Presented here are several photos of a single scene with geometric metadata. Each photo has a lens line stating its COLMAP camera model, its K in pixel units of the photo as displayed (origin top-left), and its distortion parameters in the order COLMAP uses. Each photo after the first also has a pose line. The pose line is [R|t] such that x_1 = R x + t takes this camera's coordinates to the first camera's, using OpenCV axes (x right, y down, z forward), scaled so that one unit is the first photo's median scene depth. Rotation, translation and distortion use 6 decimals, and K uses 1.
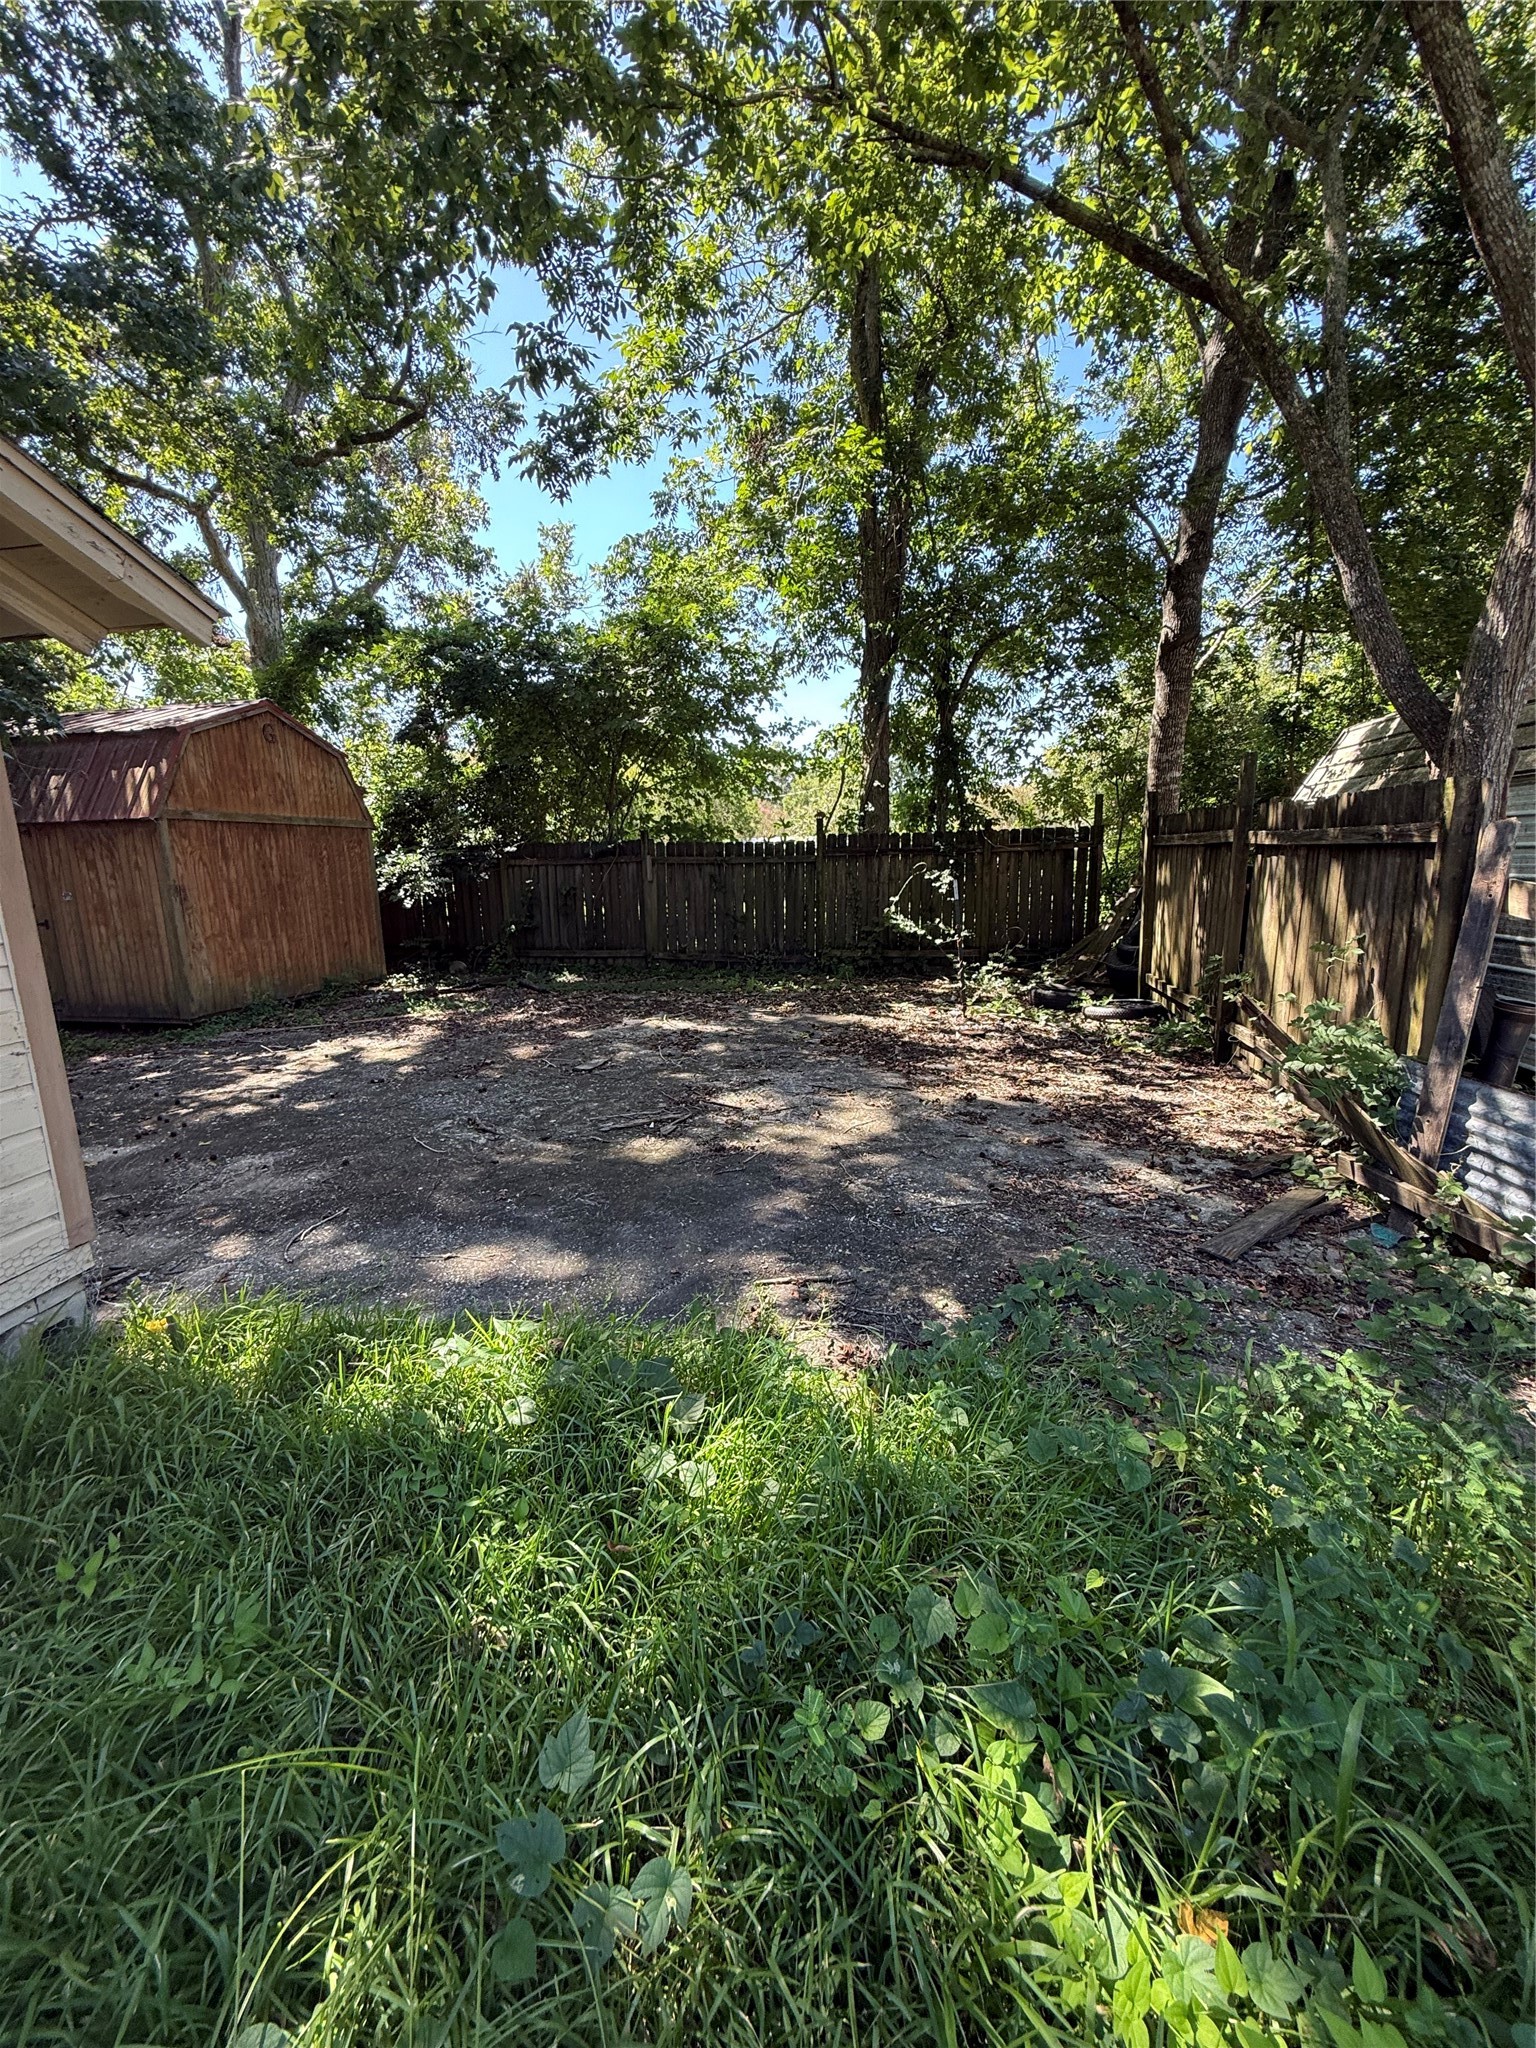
lens RADIAL K [[814.4, 0, 757.8], [0, 814.4, 1016.0], [0, 0, 1]] dist [-0.000588, 0.000069]
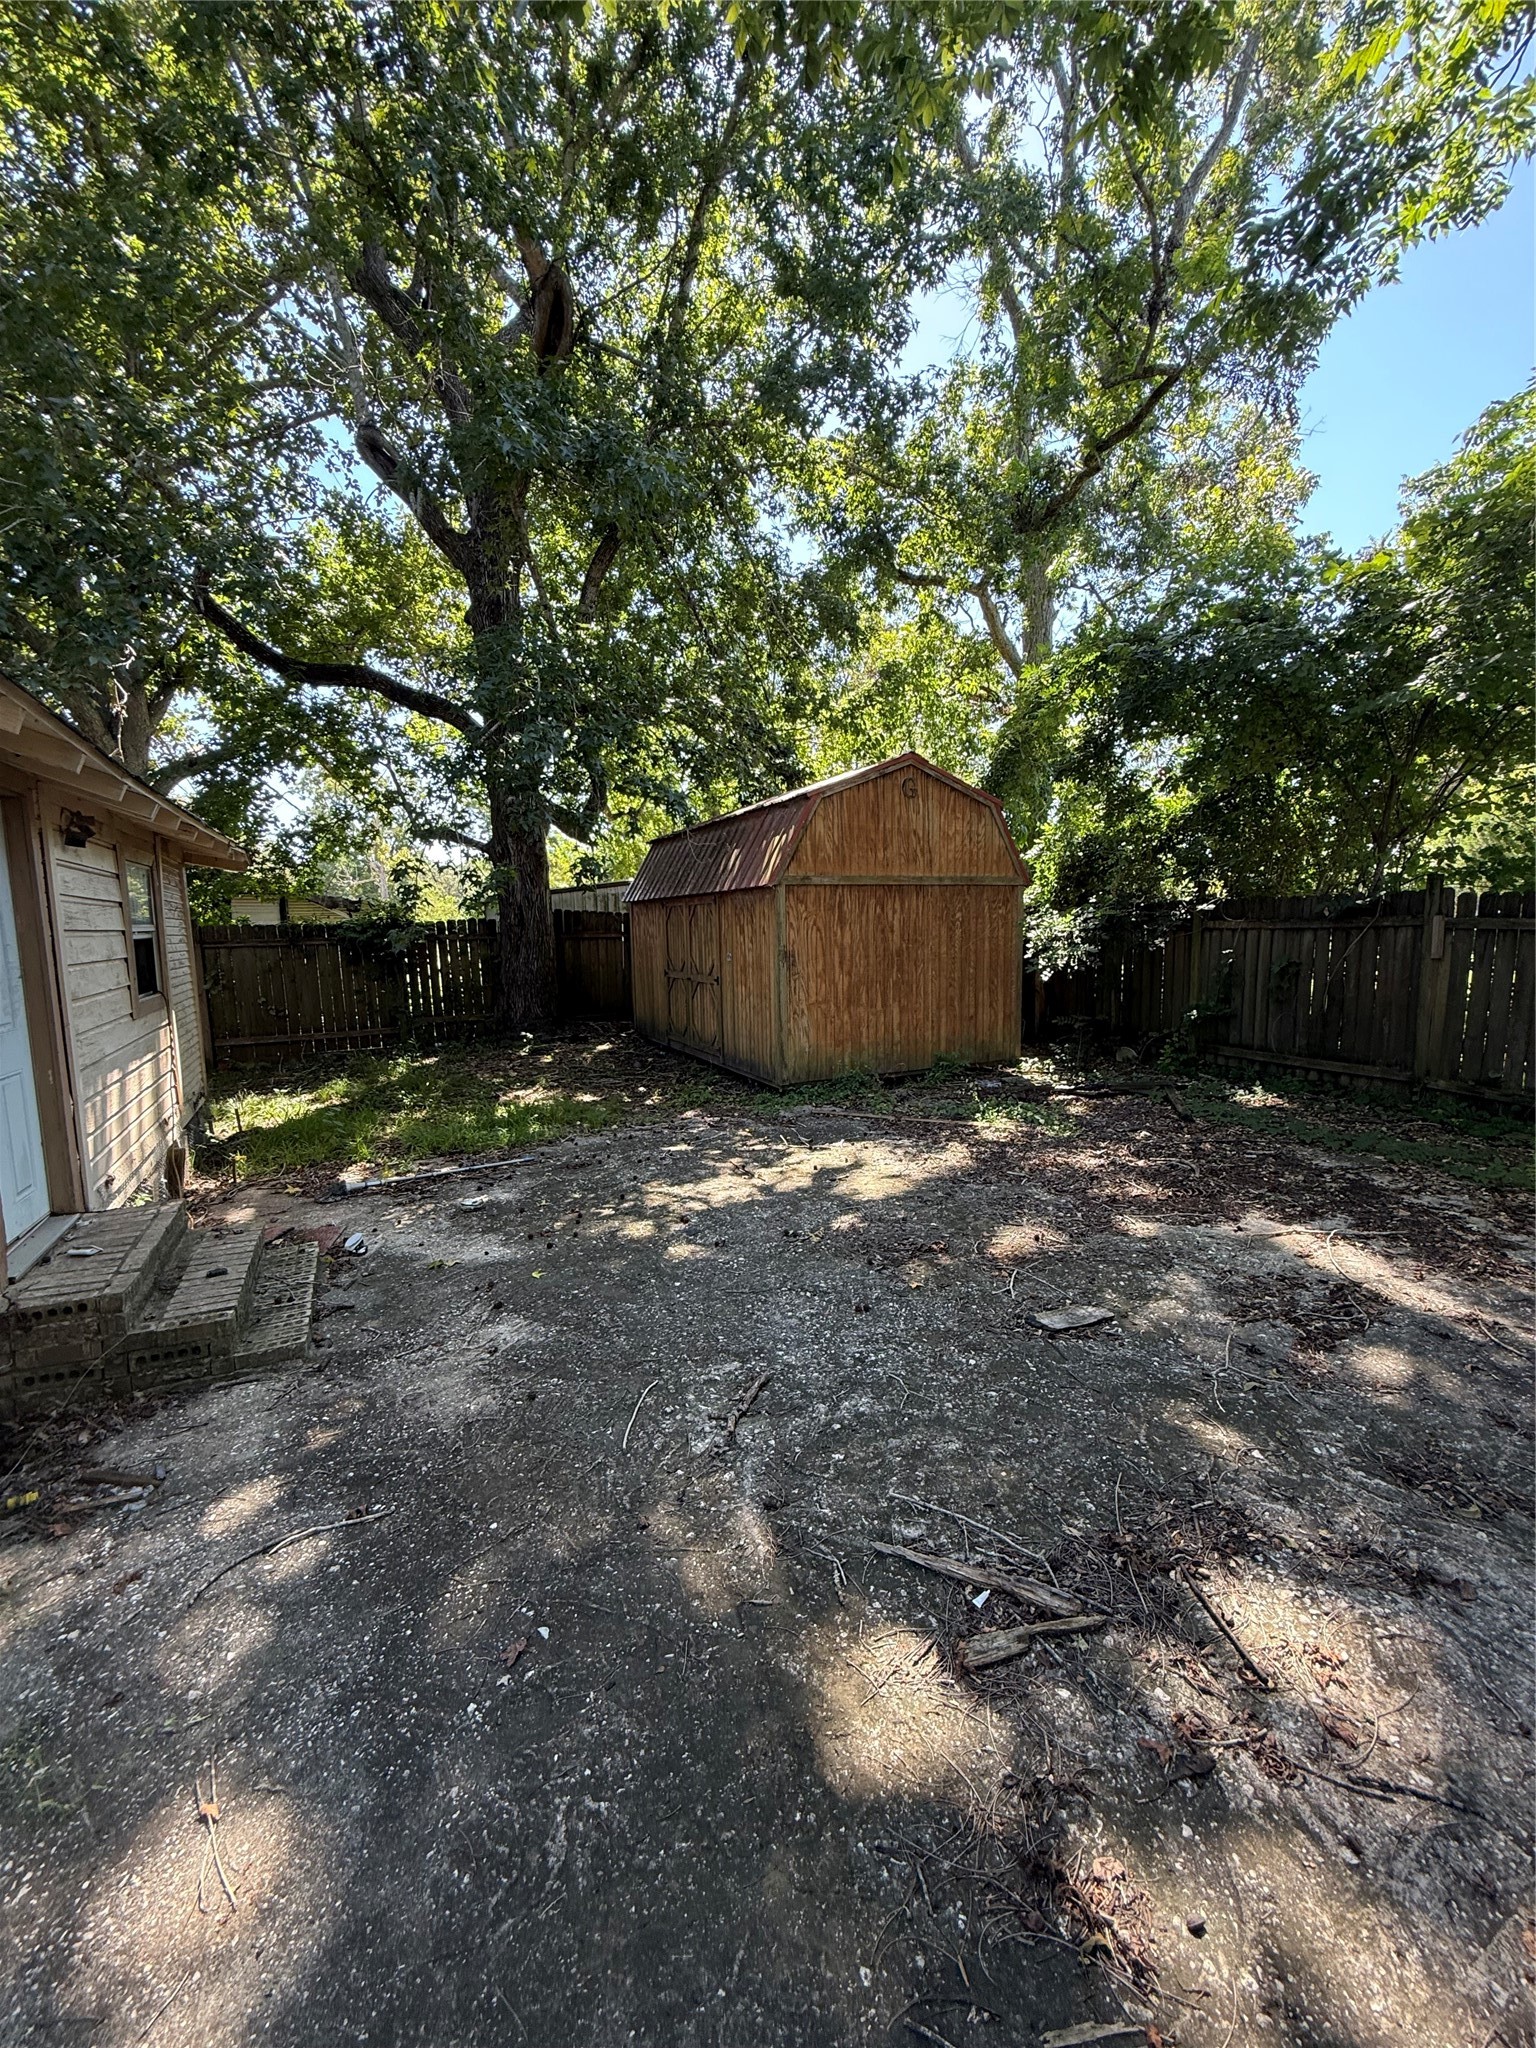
lens RADIAL K [[814.4, 0, 765.6], [0, 814.4, 1017.1], [0, 0, 1]] dist [-0.000588, 0.000069]
pose [[0.609620, 0.097150, -0.786718, 0.048984], [-0.142839, 0.989679, 0.011529, -0.072222], [0.779718, 0.105345, 0.617205, 0.306398]]
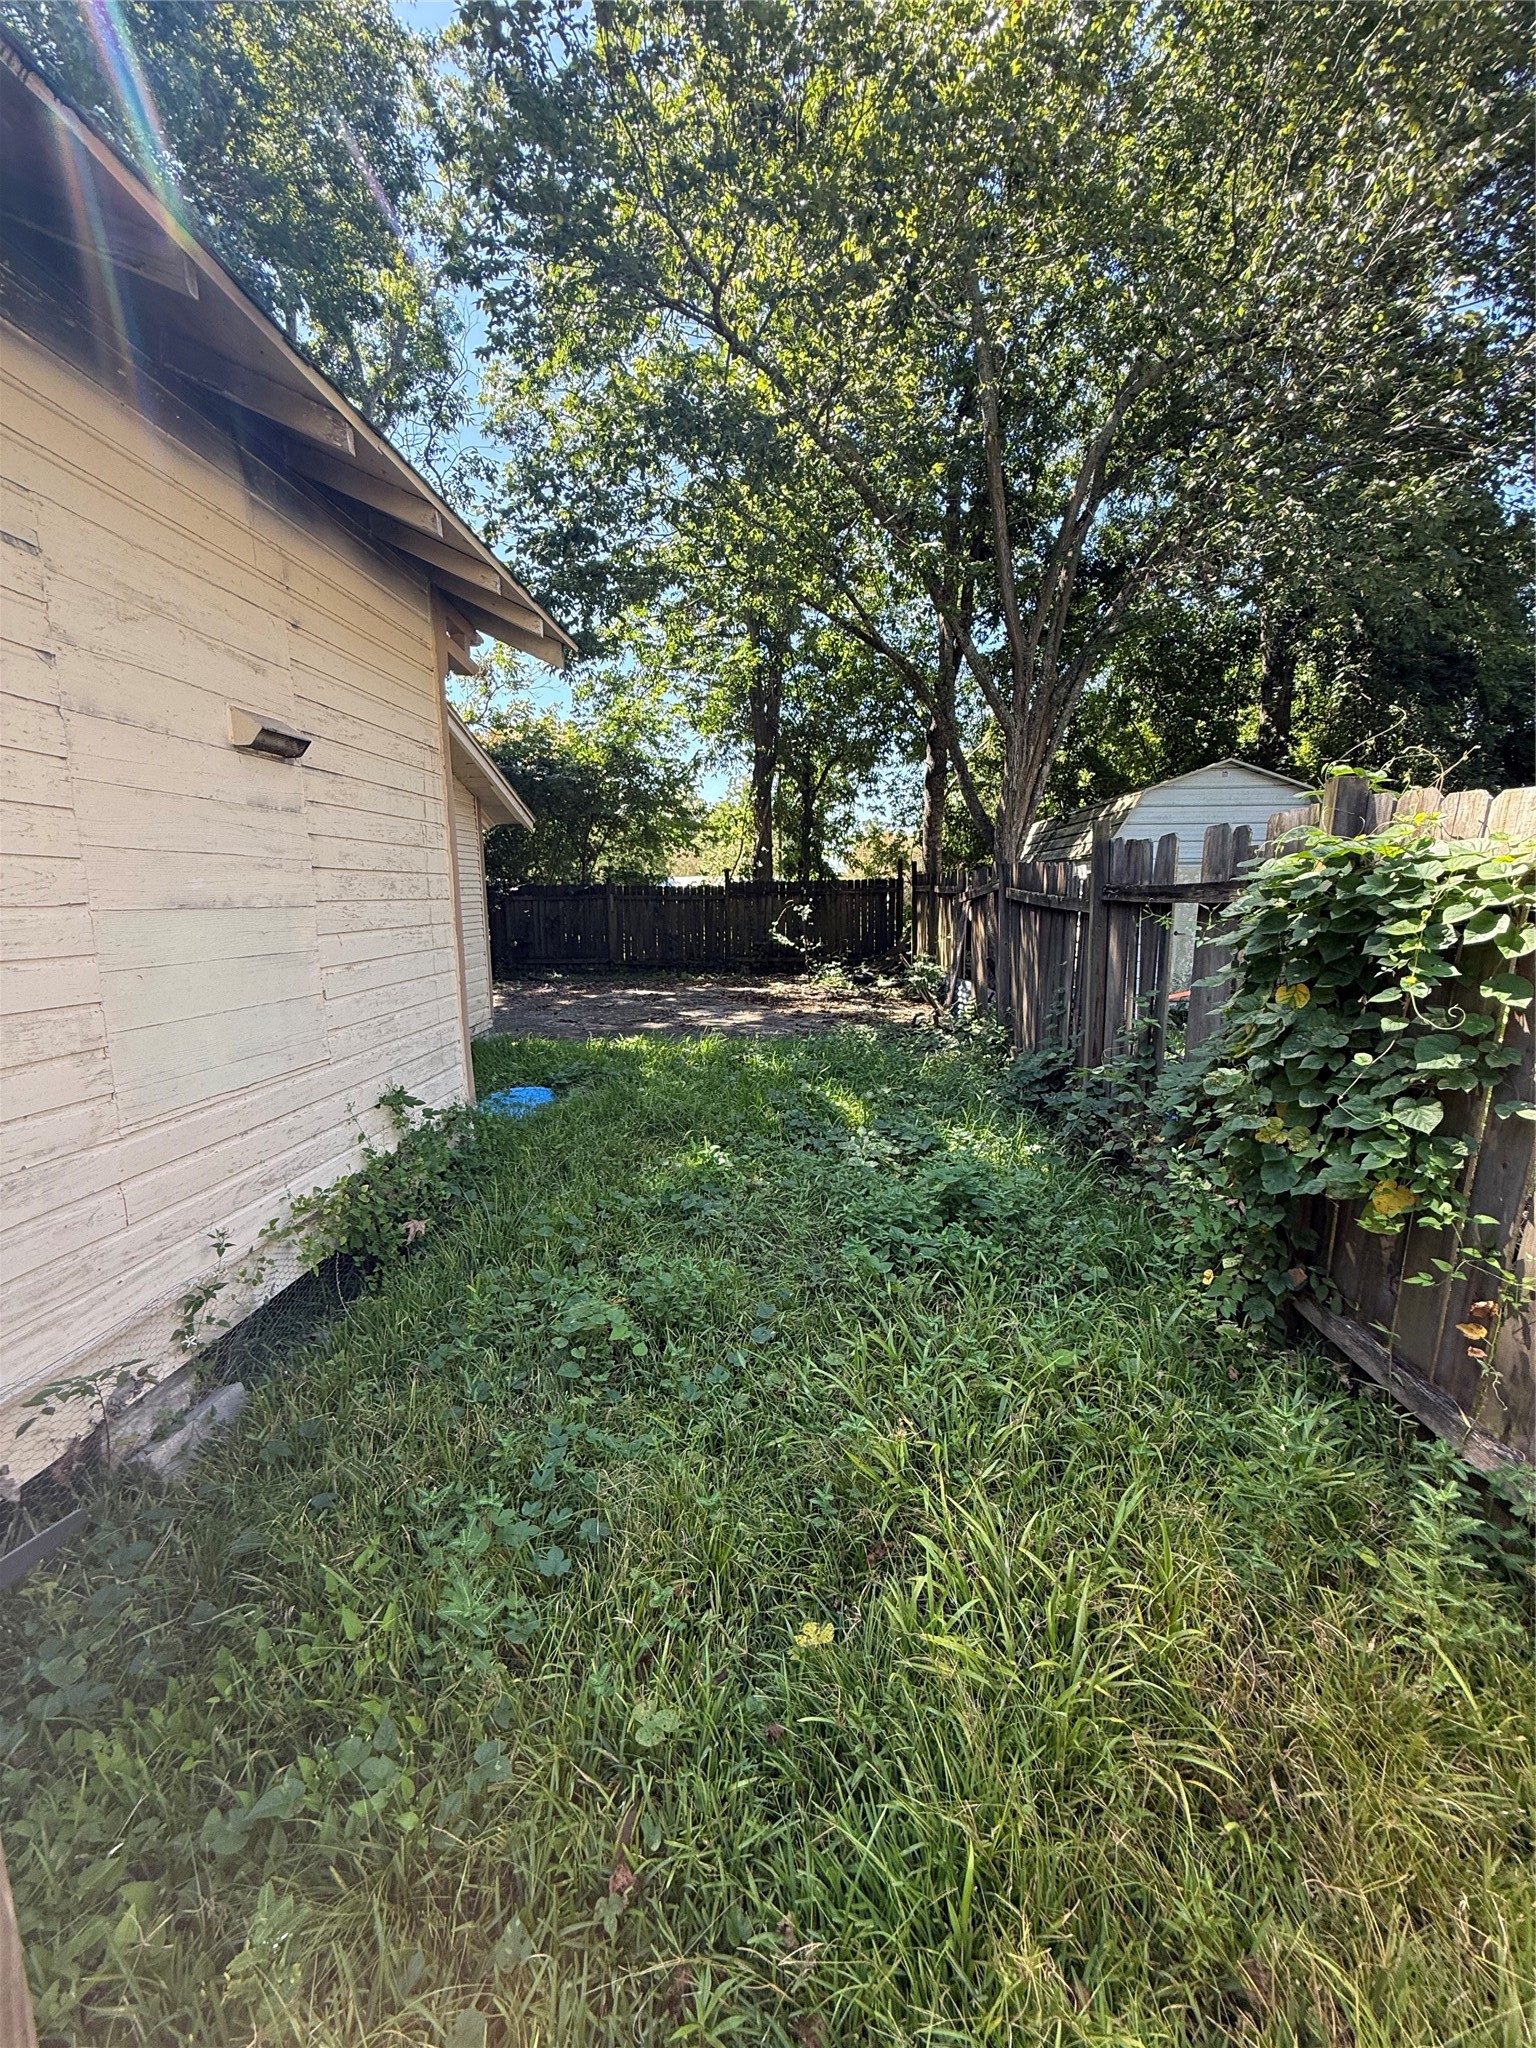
lens RADIAL K [[814.4, 0, 768.4], [0, 814.4, 1034.9], [0, 0, 1]] dist [-0.000588, 0.000069]
pose [[0.992461, -0.011579, 0.122014, -0.040668], [0.014535, 0.999621, -0.023367, 0.112632], [-0.121697, 0.024964, 0.992253, -0.575843]]
